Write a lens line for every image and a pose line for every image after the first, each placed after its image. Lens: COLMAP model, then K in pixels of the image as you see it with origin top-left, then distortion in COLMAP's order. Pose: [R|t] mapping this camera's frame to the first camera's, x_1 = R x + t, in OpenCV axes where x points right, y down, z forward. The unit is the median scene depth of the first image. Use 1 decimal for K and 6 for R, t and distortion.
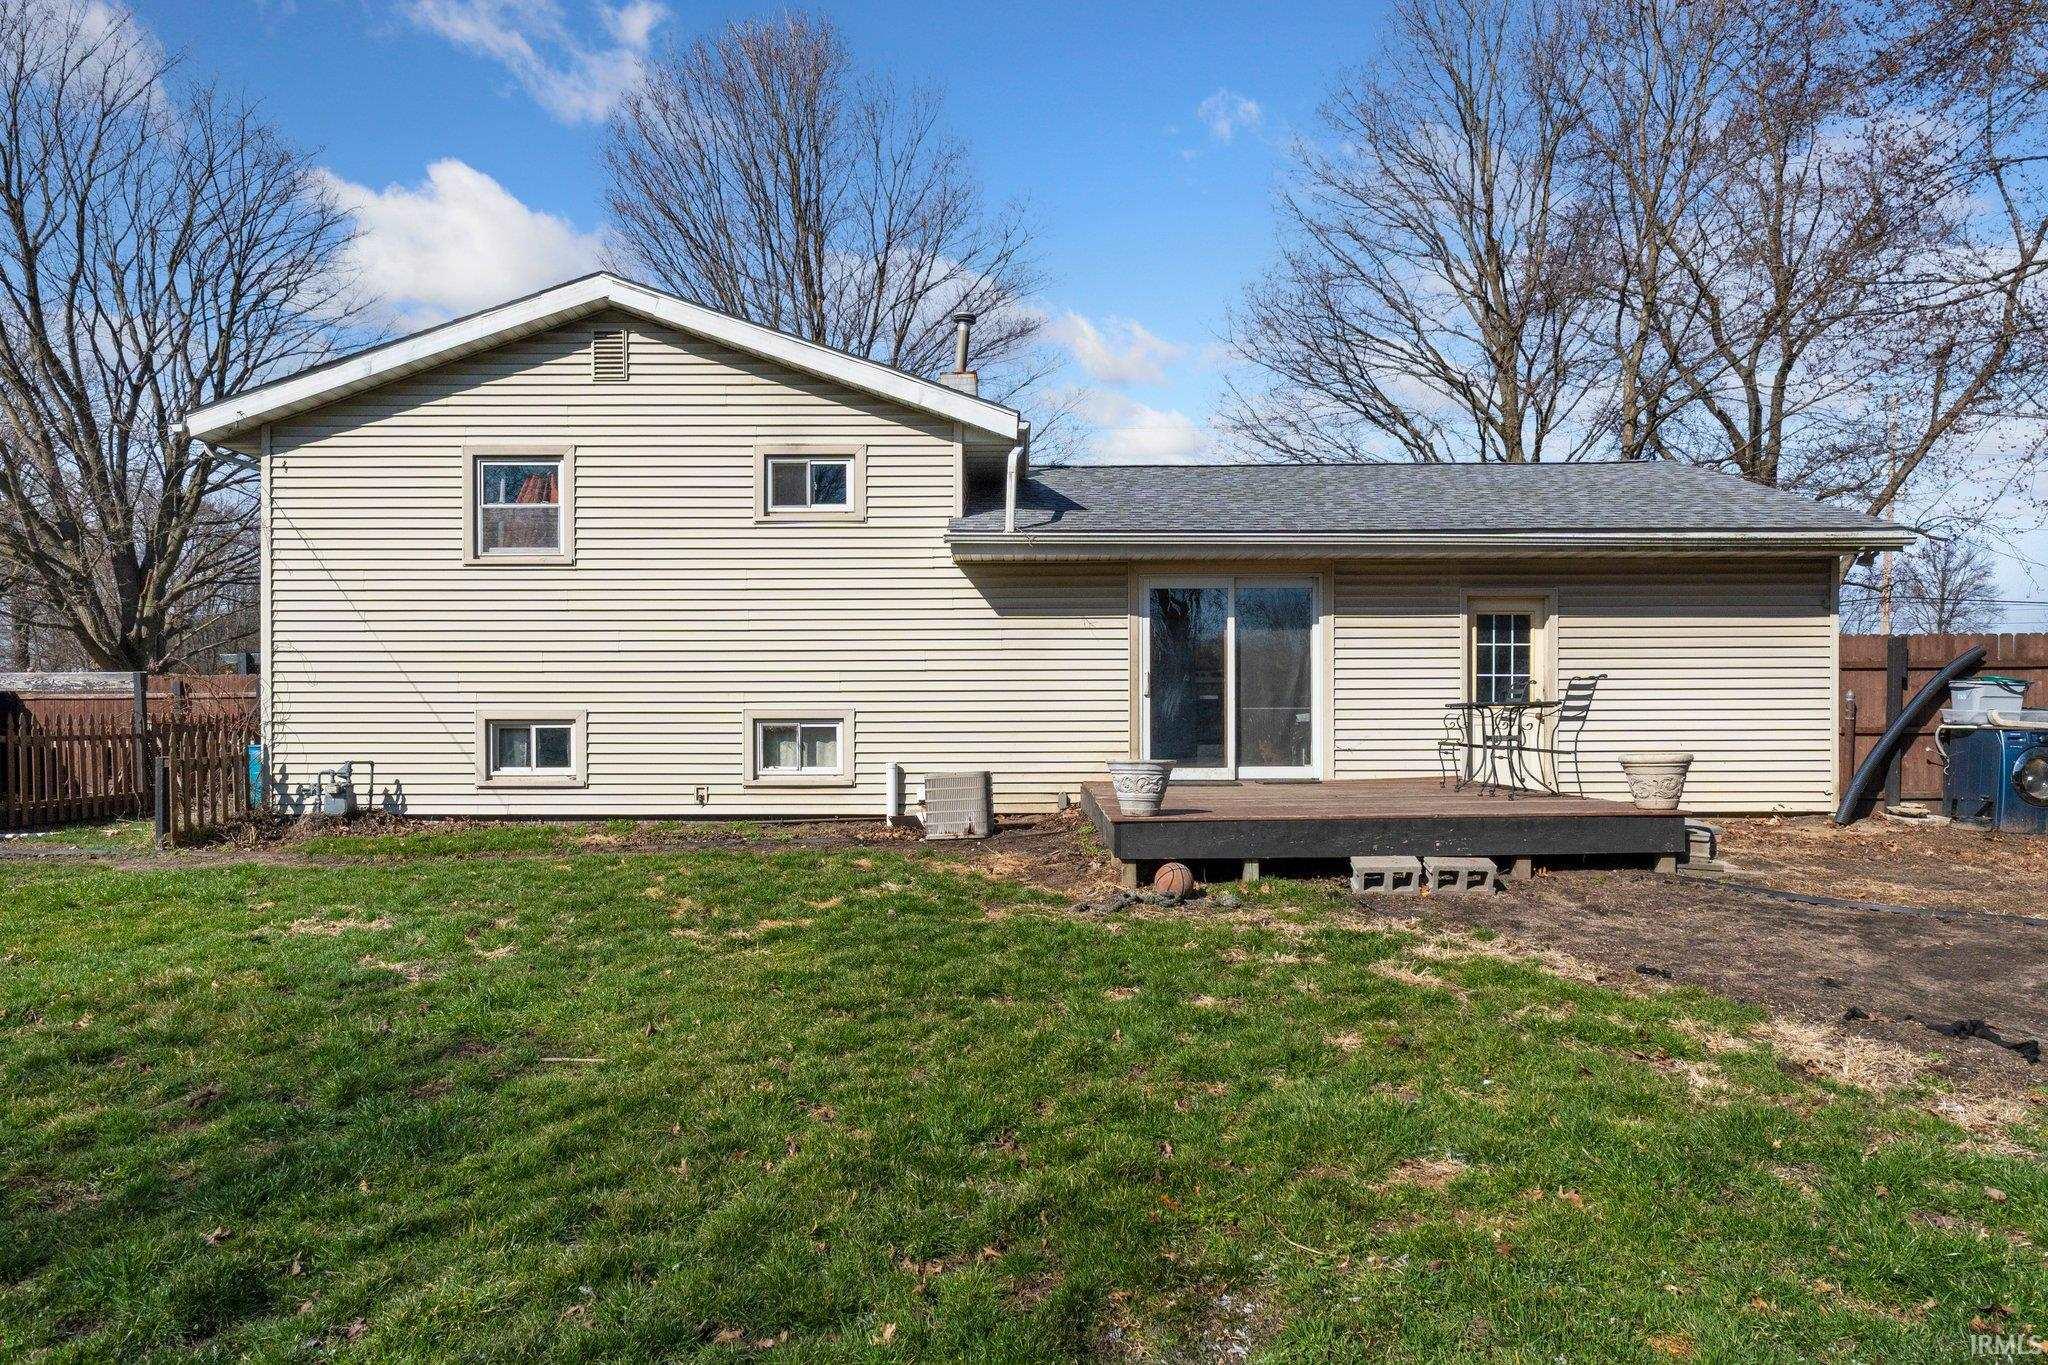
lens RADIAL K [[1247.0, 0, 1025.8], [0, 1247.0, 731.5], [0, 0, 1]] dist [-0.000695, 0.000235]
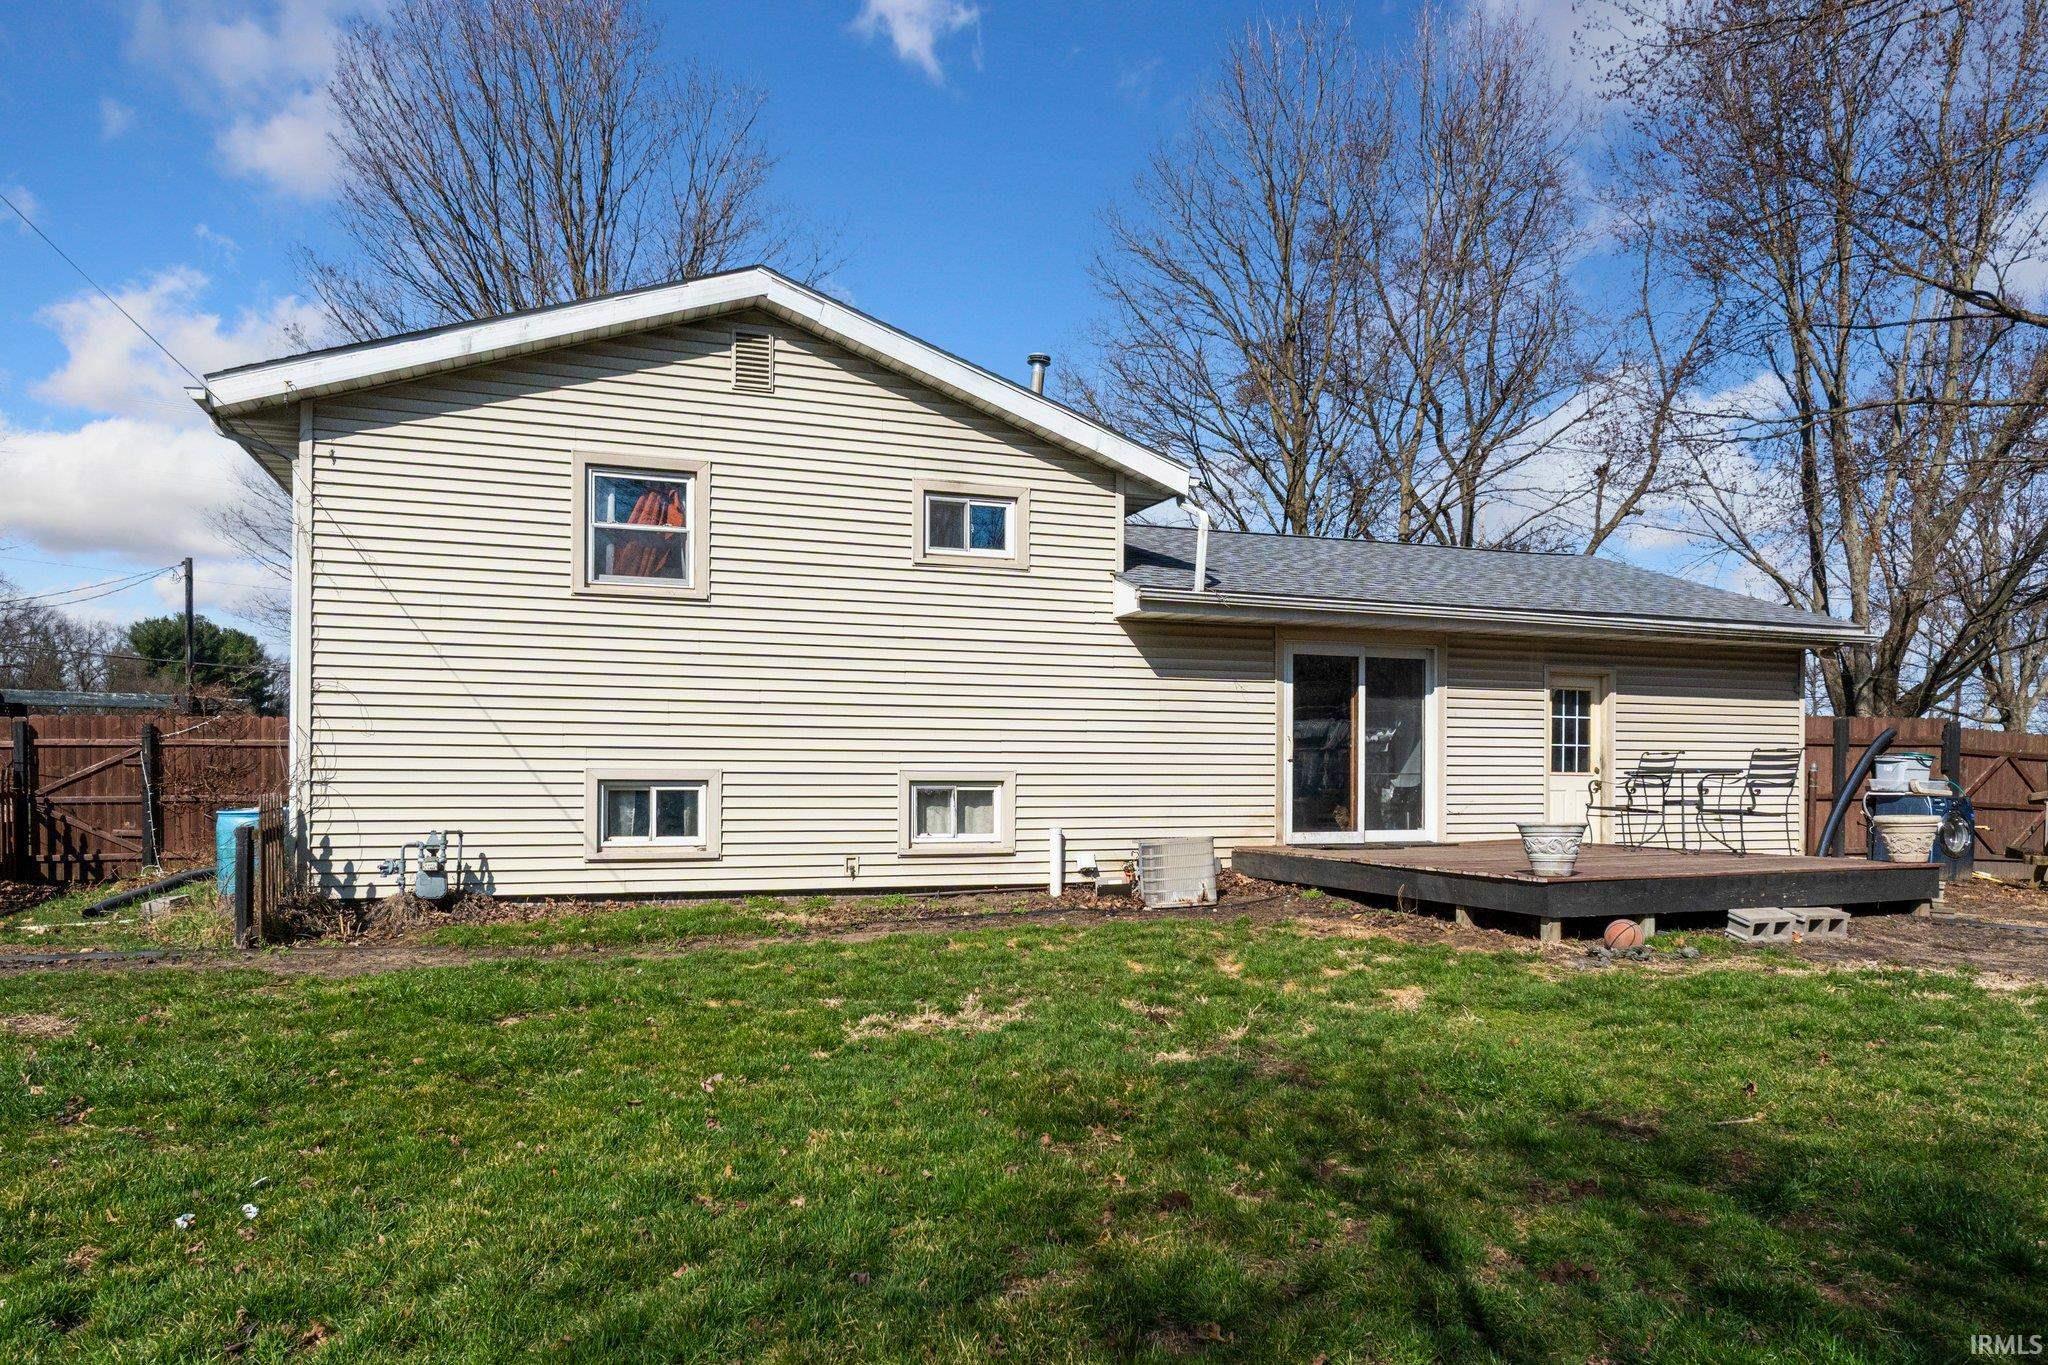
lens RADIAL K [[1325.4, 0, 1025.9], [0, 1325.4, 790.8], [0, 0, 1]] dist [-0.003256, 0.001176]
pose [[0.941321, 0.003788, 0.337490, -0.463371], [-0.001994, 0.999982, -0.005661, 0.002238], [-0.337505, 0.004656, 0.941312, 0.067396]]
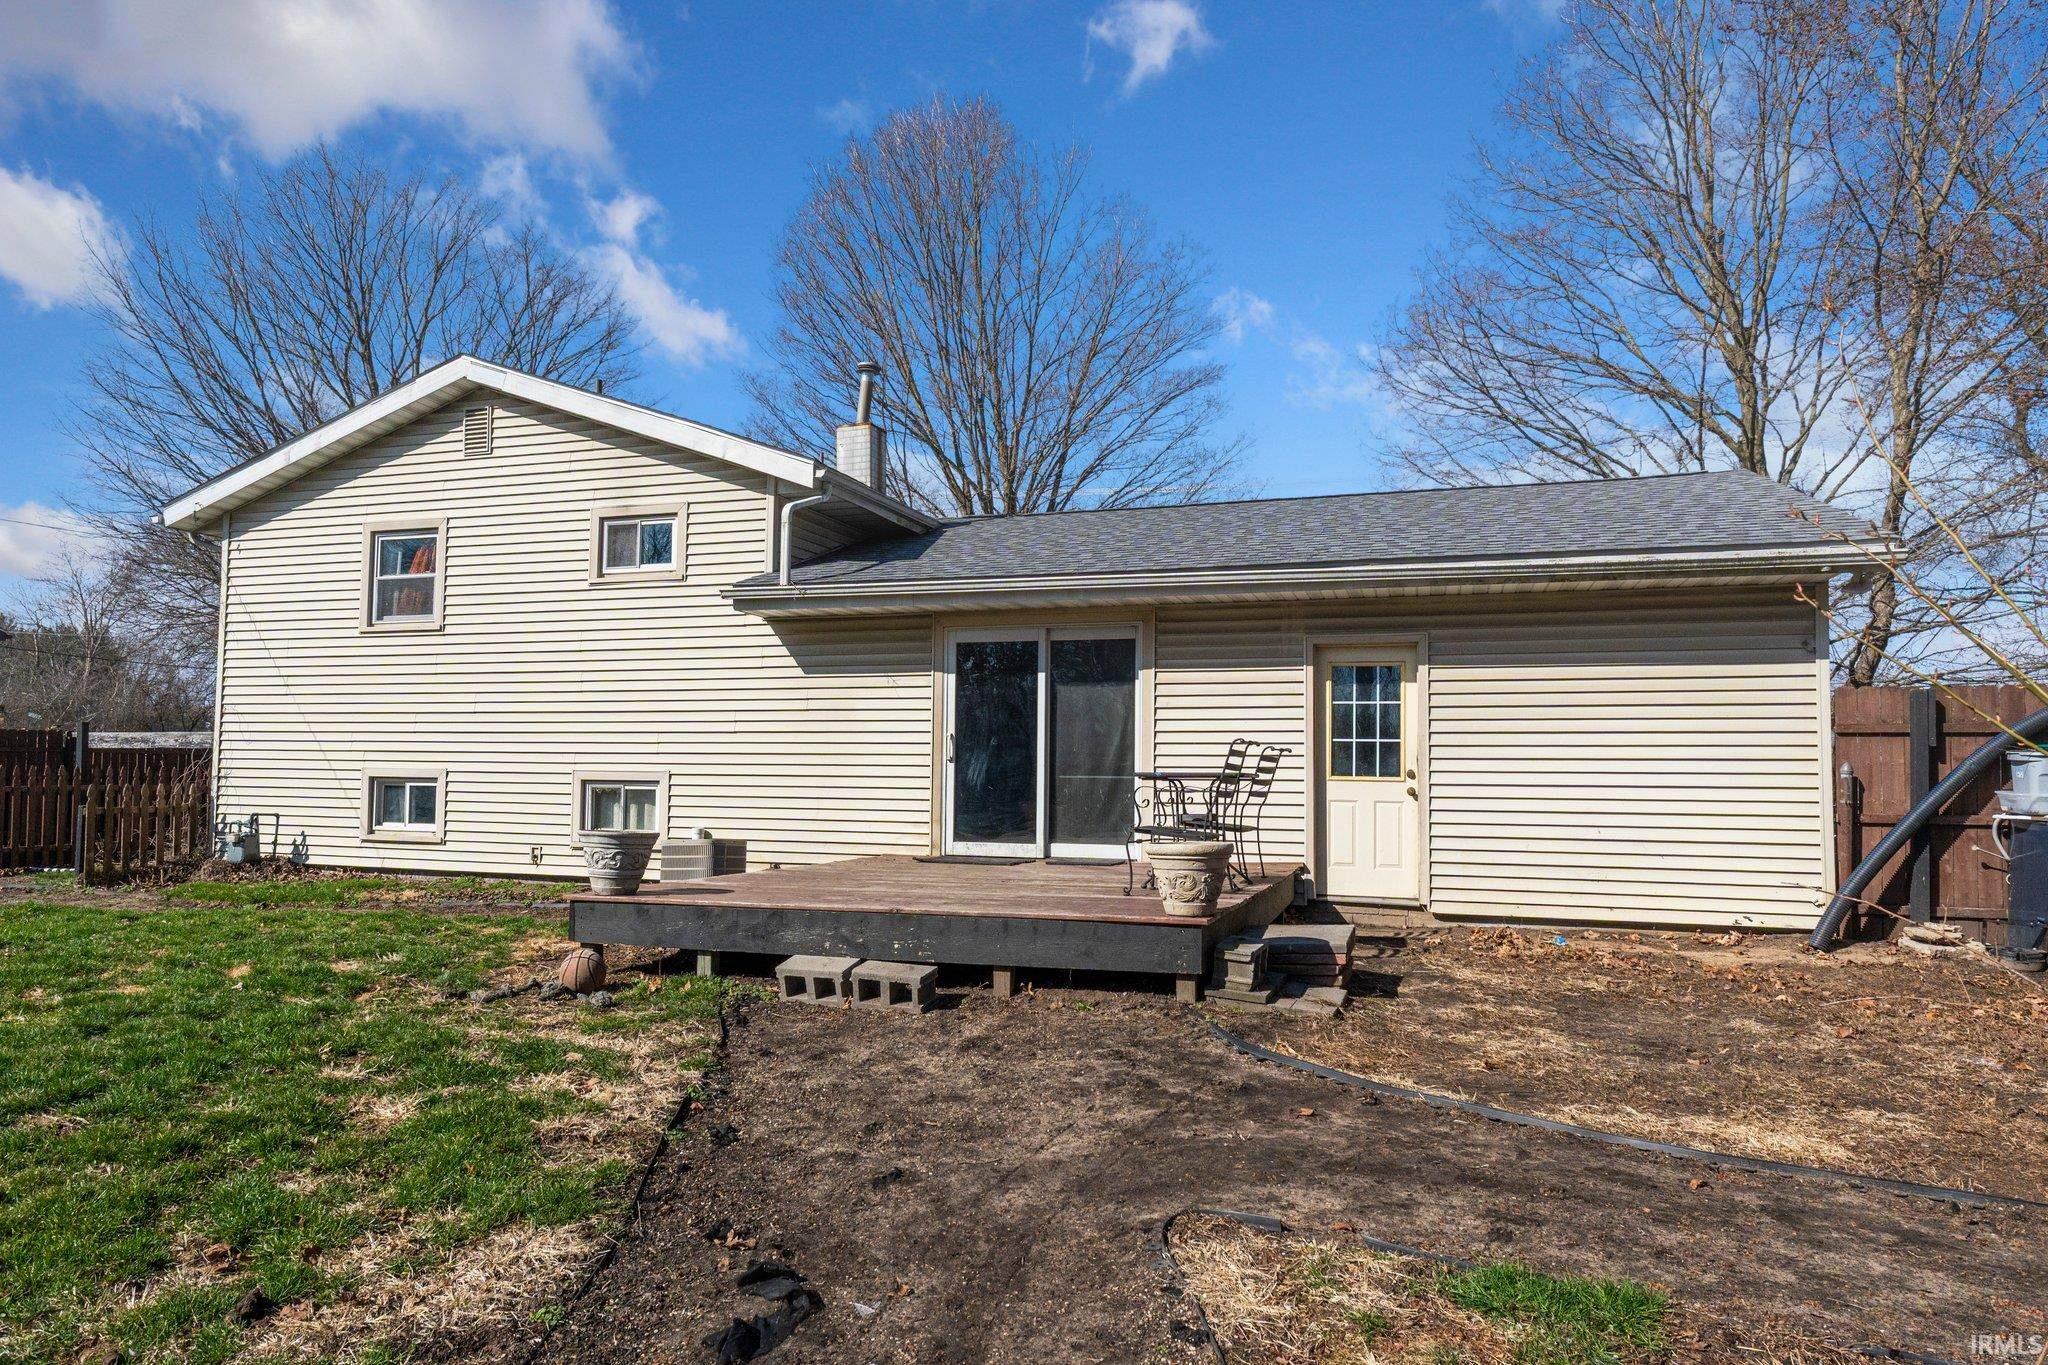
lens RADIAL K [[1252.8, 0, 1017.2], [0, 1252.8, 714.8], [0, 0, 1]] dist [0.000966, 0.000591]
pose [[0.950709, -0.001210, -0.310083, 0.423675], [-0.018469, 0.997996, -0.060519, -0.007926], [0.309535, 0.063262, 0.948781, 0.153648]]
